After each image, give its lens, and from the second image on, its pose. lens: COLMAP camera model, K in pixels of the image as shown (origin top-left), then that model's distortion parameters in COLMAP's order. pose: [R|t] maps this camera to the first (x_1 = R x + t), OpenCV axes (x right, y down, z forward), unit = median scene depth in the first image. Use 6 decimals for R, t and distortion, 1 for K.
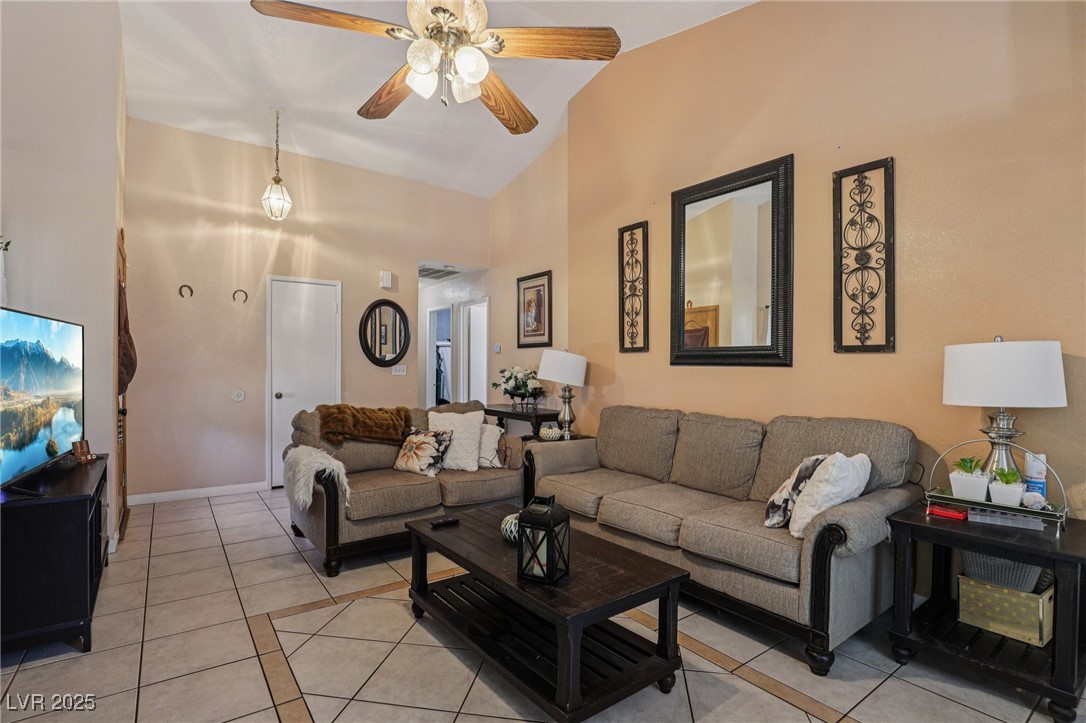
lens RADIAL K [[514.4, 0, 550.9], [0, 514.4, 368.6], [0, 0, 1]] dist [-0.031006, 0.005022]
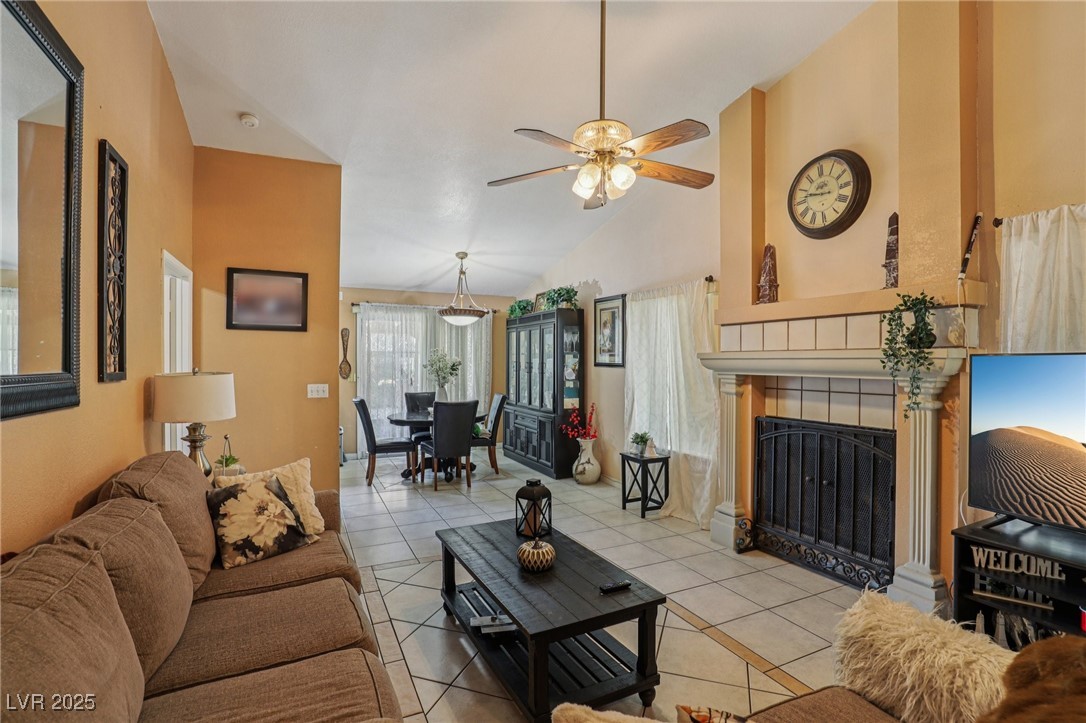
lens RADIAL K [[514.4, 0, 539.0], [0, 514.4, 362.4], [0, 0, 1]] dist [-0.031006, 0.005022]
pose [[-0.978081, -0.007866, 0.208077, -0.150556], [-0.006044, 0.999938, 0.009391, -0.050188], [-0.208138, 0.007927, -0.978067, 1.116868]]
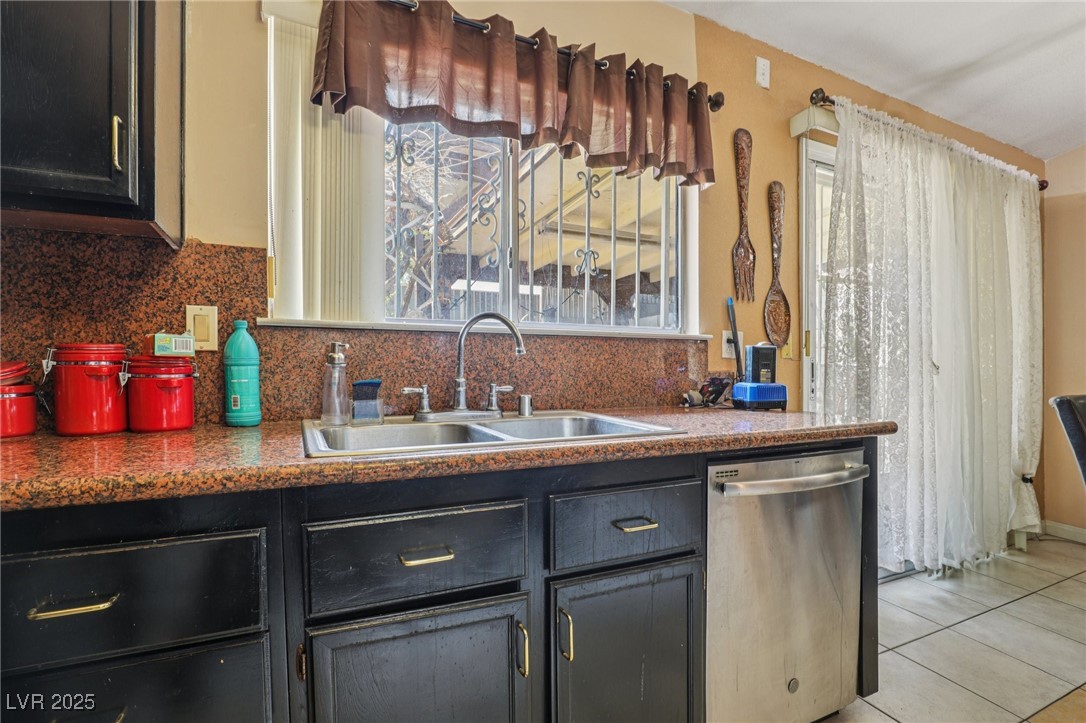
lens RADIAL K [[514.4, 0, 546.3], [0, 514.4, 370.3], [0, 0, 1]] dist [-0.031006, 0.005022]
pose [[-0.979935, -0.014802, 0.198766, 0.968706], [-0.011852, 0.999801, 0.016024, 0.042080], [-0.198964, 0.013347, -0.979916, 0.126643]]
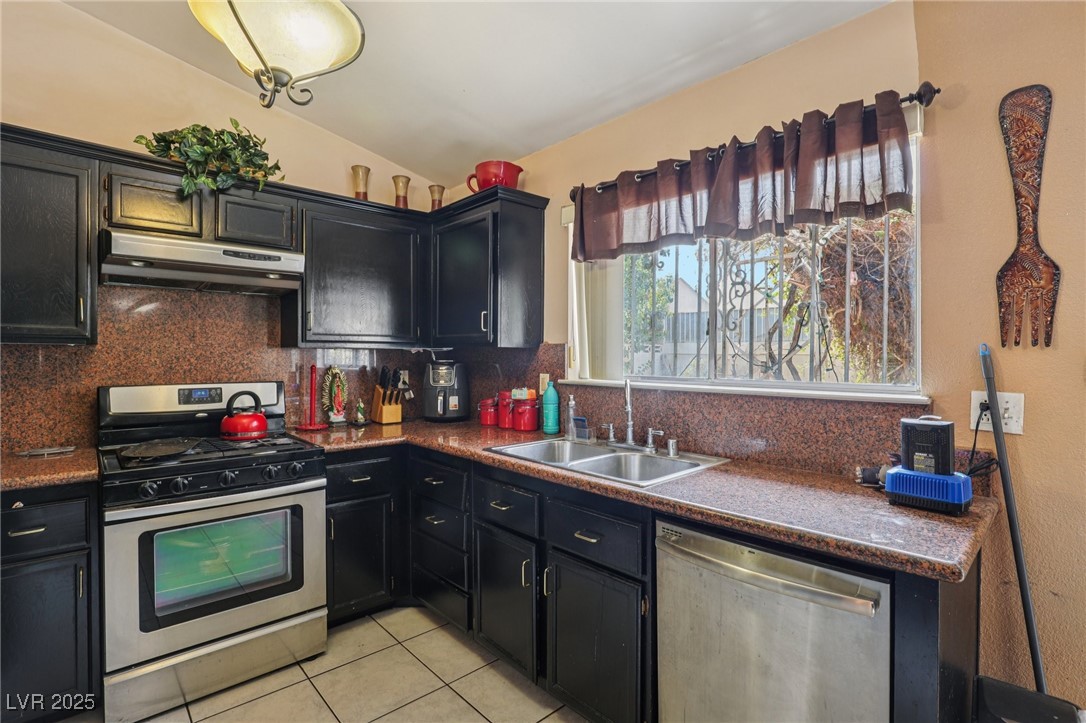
lens RADIAL K [[514.4, 0, 551.1], [0, 514.4, 352.8], [0, 0, 1]] dist [-0.031006, 0.005022]
pose [[-0.113762, -0.002451, 0.993505, 0.594138], [-0.002829, 0.999994, 0.002143, -0.016020], [-0.993504, -0.002567, -0.113769, -0.060068]]
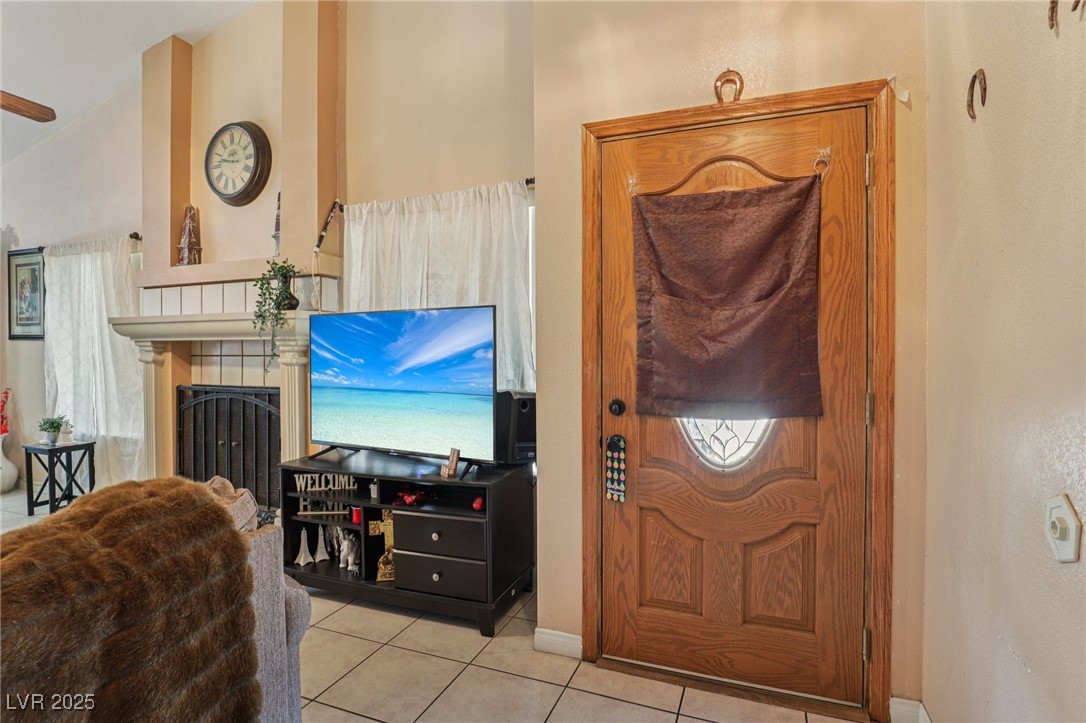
lens RADIAL K [[548.7, 0, 546.4], [0, 548.7, 350.5], [0, 0, 1]] dist [-0.021857, 0.000721]
pose [[-0.860097, 0.003051, -0.510122, -0.409221], [-0.002752, 0.999940, 0.010620, -0.017879], [0.510124, 0.010538, -0.860036, 1.249803]]
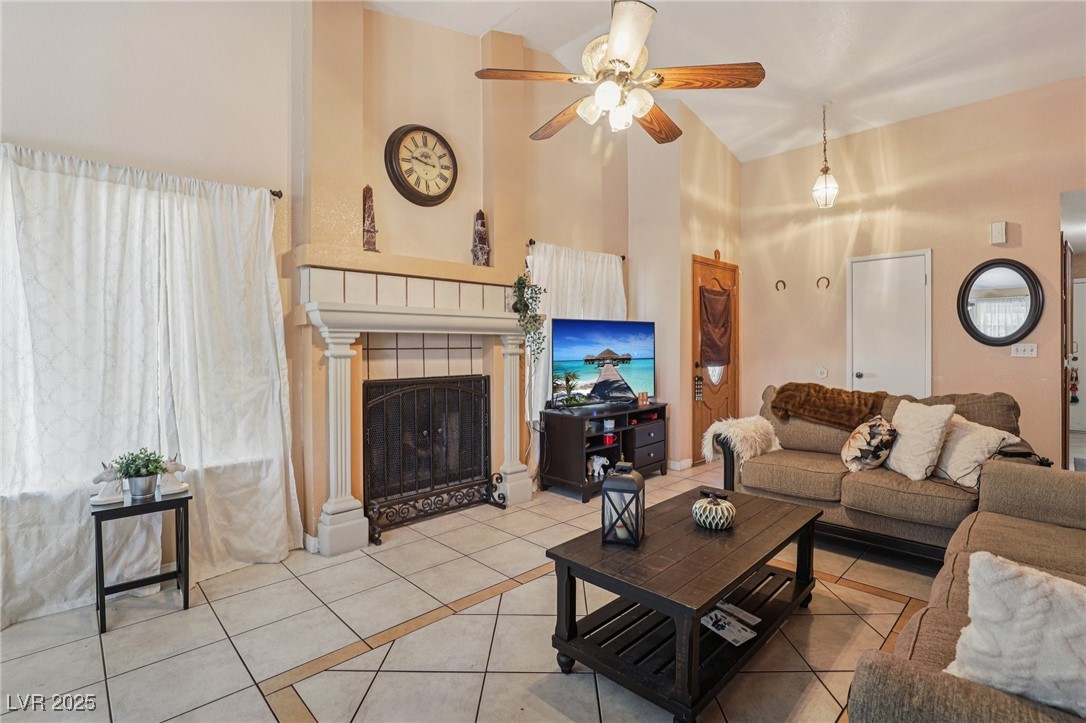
lens RADIAL K [[514.4, 0, 552.4], [0, 514.4, 350.4], [0, 0, 1]] dist [-0.031006, 0.005022]
pose [[0.132338, 0.000057, -0.991205, 0.473597], [-0.000291, 1.000000, 0.000019, 0.004567], [0.991205, 0.000286, 0.132338, 0.322958]]
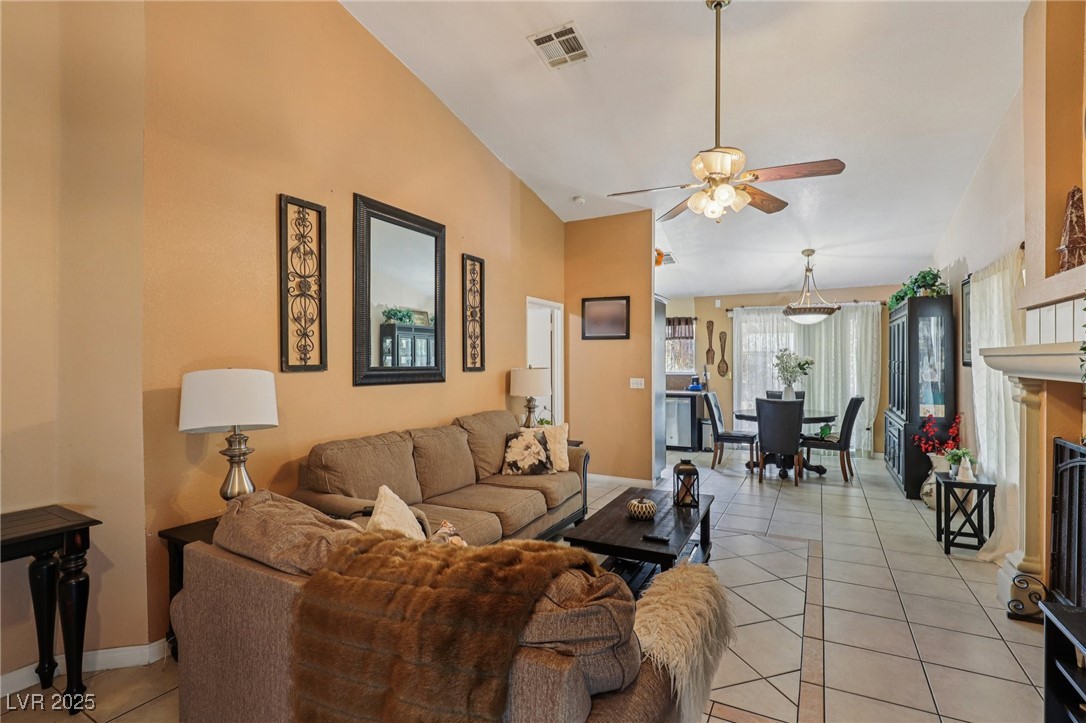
lens RADIAL K [[514.4, 0, 534.1], [0, 514.4, 361.3], [0, 0, 1]] dist [-0.031006, 0.005022]
pose [[-0.393299, -0.005005, 0.919397, -0.662483], [0.005614, 0.999953, 0.007845, -0.051465], [-0.919394, 0.008247, -0.393252, 0.995140]]
